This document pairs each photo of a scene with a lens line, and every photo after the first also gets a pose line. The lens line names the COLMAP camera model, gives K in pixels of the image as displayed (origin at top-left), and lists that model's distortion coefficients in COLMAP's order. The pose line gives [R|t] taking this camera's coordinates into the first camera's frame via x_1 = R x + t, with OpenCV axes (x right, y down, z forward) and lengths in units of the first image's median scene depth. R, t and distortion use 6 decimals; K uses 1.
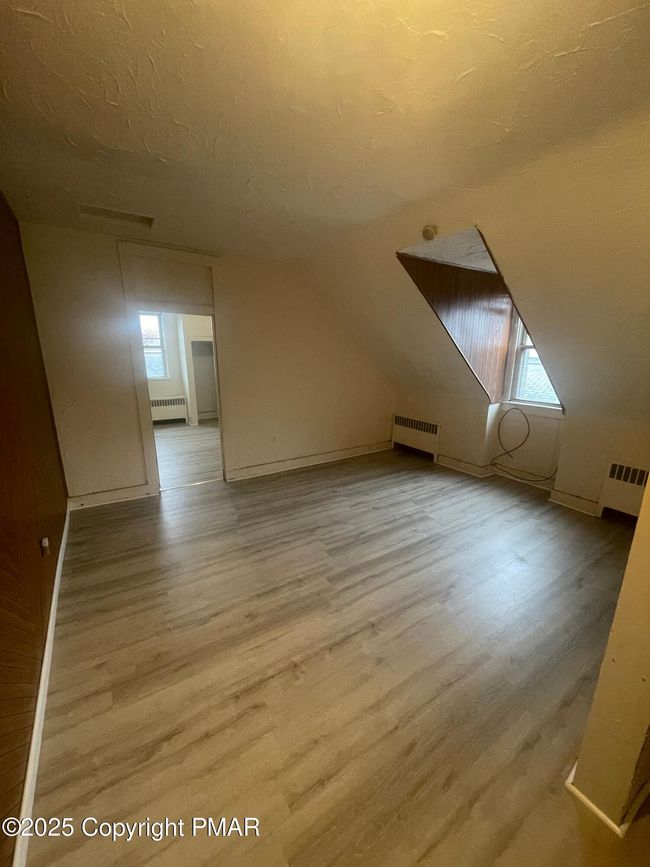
lens RADIAL K [[348.5, 0, 325.0], [0, 348.5, 433.5], [0, 0, 1]] dist [0.000626, 0.000071]
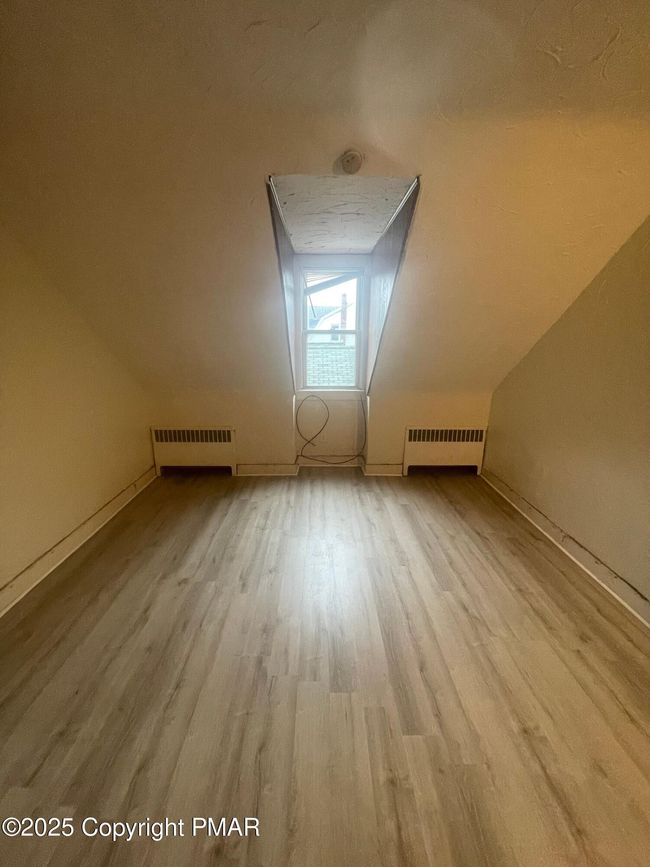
lens RADIAL K [[358.7, 0, 324.1], [0, 358.7, 401.5], [0, 0, 1]] dist [0.002060, 0.000284]
pose [[0.531042, -0.152425, 0.833523, -0.291176], [0.197970, 0.978782, 0.052860, -0.107078], [-0.823894, 0.136942, 0.549950, 0.434919]]
